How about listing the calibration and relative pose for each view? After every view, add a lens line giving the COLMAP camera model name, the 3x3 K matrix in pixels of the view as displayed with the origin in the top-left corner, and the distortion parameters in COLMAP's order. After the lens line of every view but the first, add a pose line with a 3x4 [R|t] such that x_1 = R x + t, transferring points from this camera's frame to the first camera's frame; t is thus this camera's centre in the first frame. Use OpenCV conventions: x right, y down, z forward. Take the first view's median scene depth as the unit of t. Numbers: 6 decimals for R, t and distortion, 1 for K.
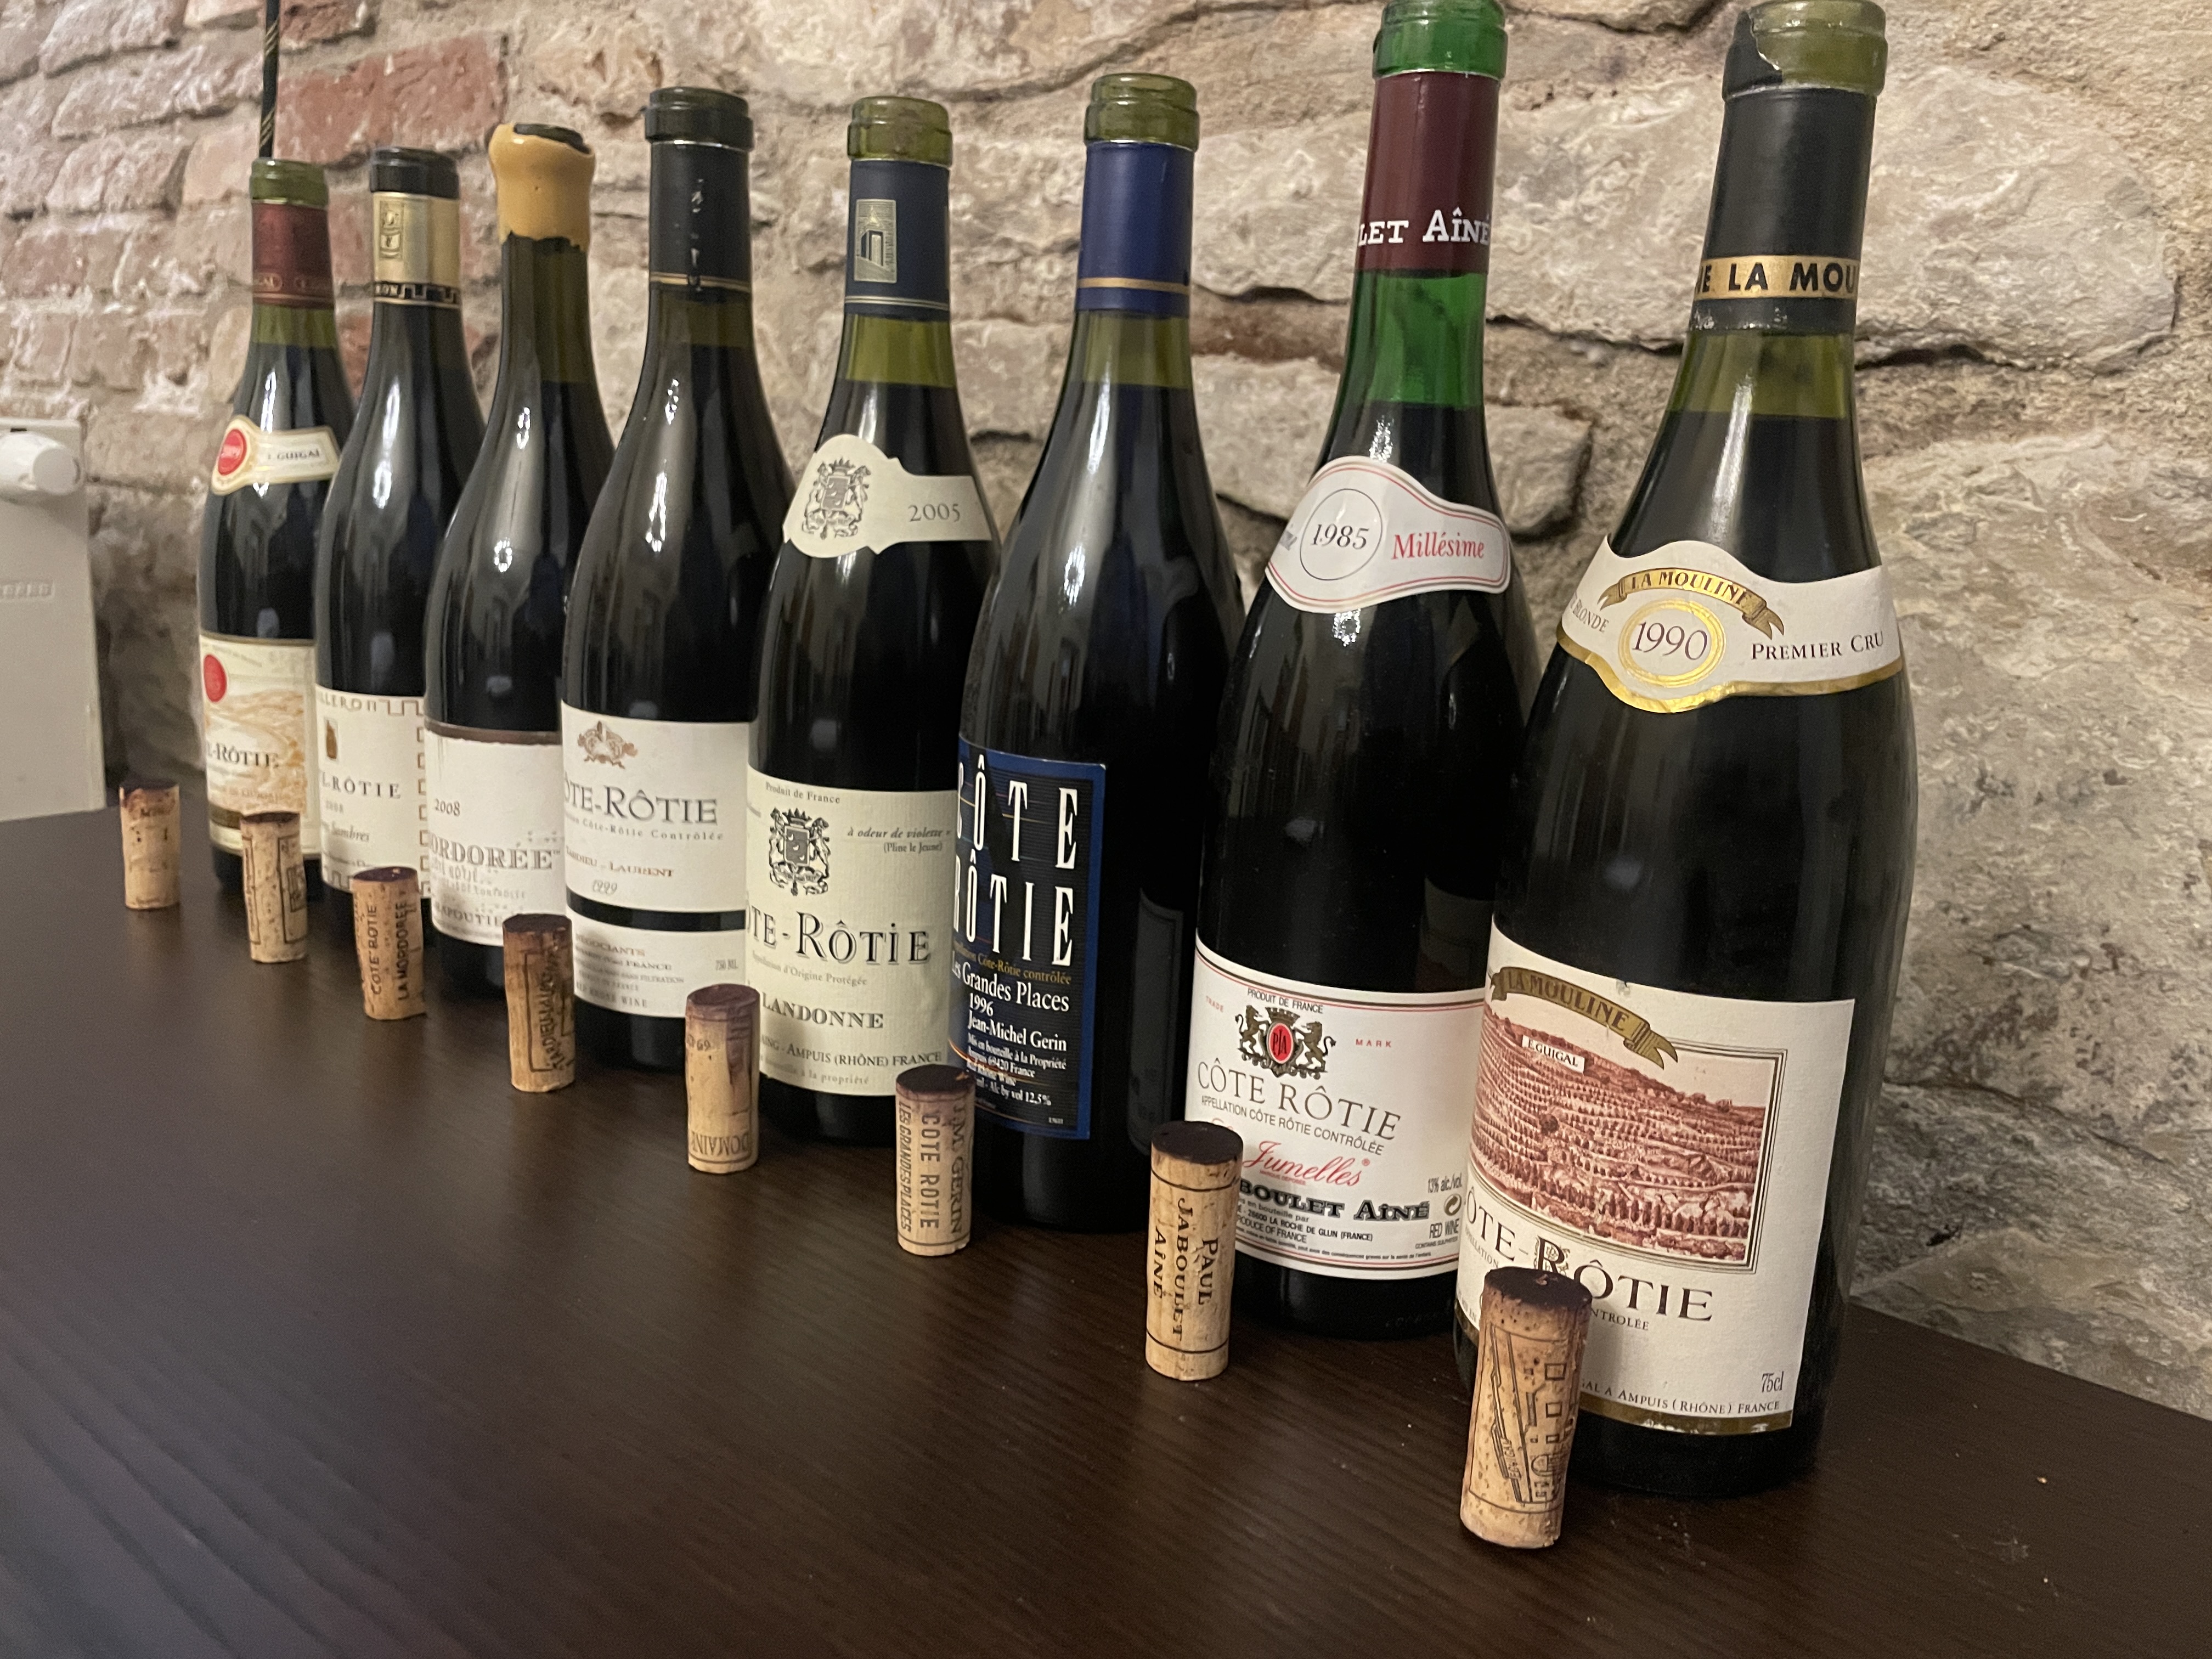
lens RADIAL K [[1687.4, 0, 1094.7], [0, 1687.4, 822.2], [0, 0, 1]] dist [0.088750, -0.132592]
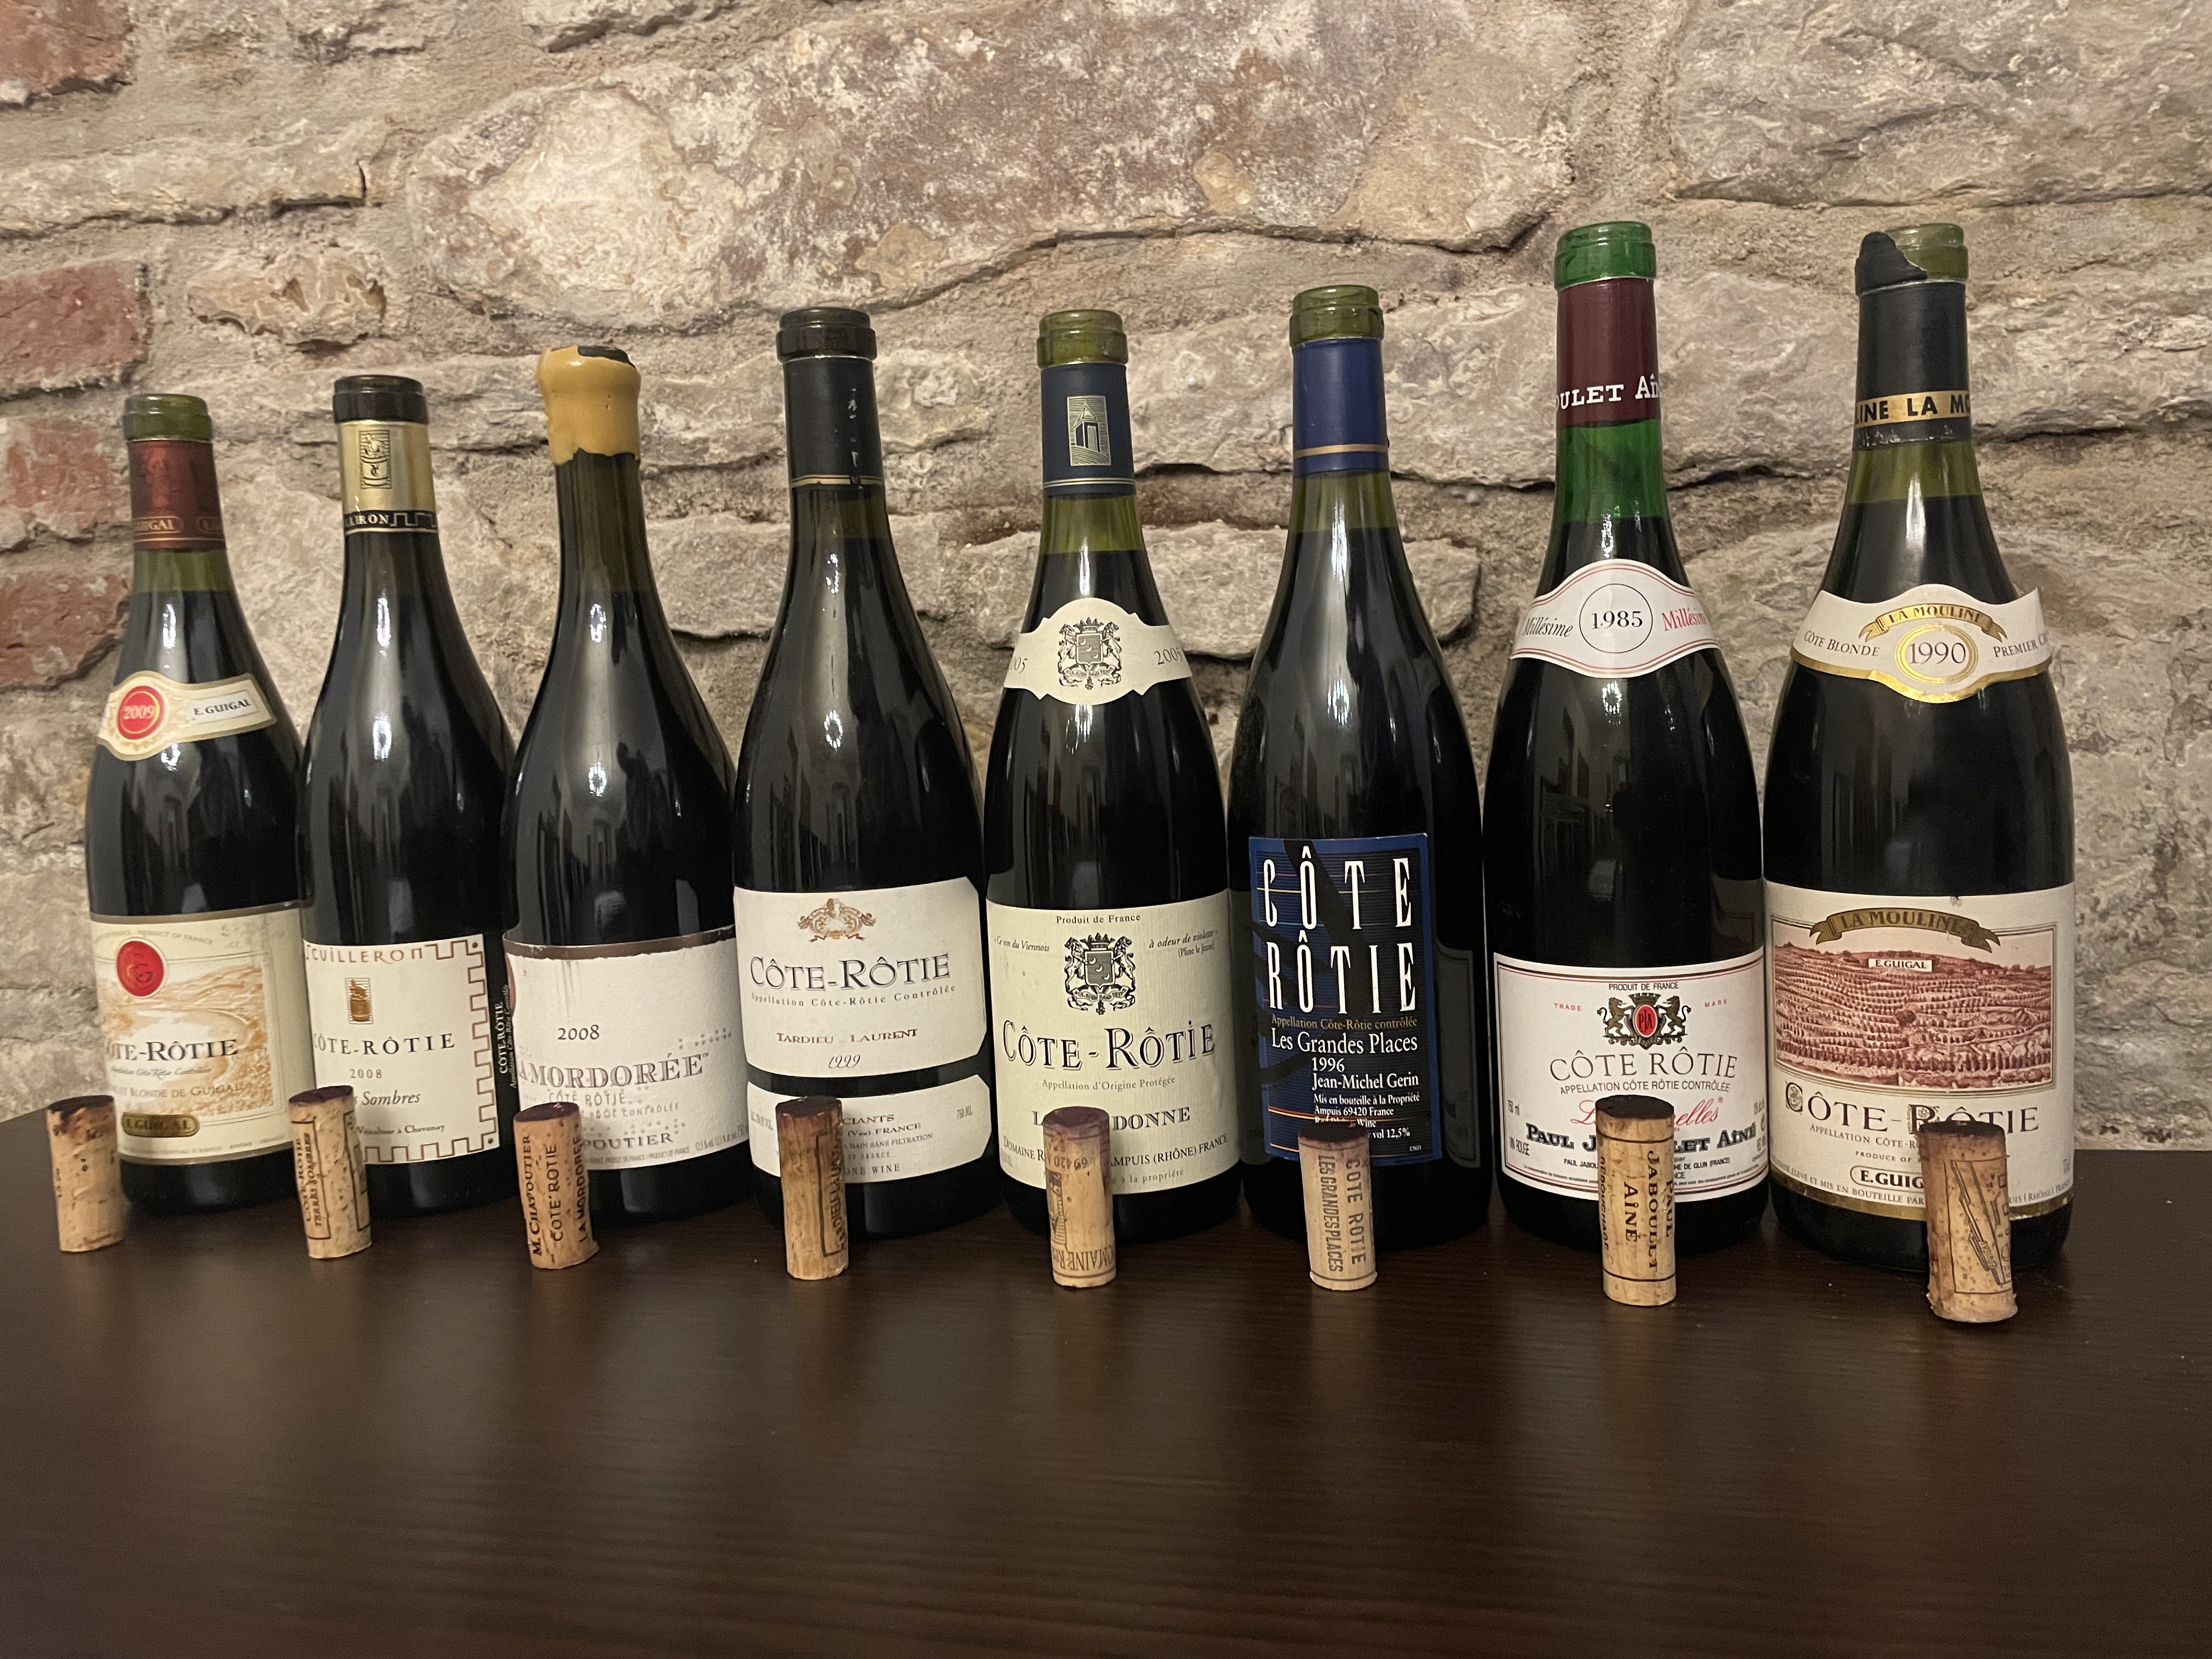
lens RADIAL K [[1687.4, 0, 1094.7], [0, 1687.4, 822.2], [0, 0, 1]] dist [0.088750, -0.132592]
pose [[0.897309, -0.145924, 0.416584, -0.577375], [0.192202, 0.978773, -0.071145, -0.001118], [-0.397360, 0.143907, 0.906309, 0.002193]]
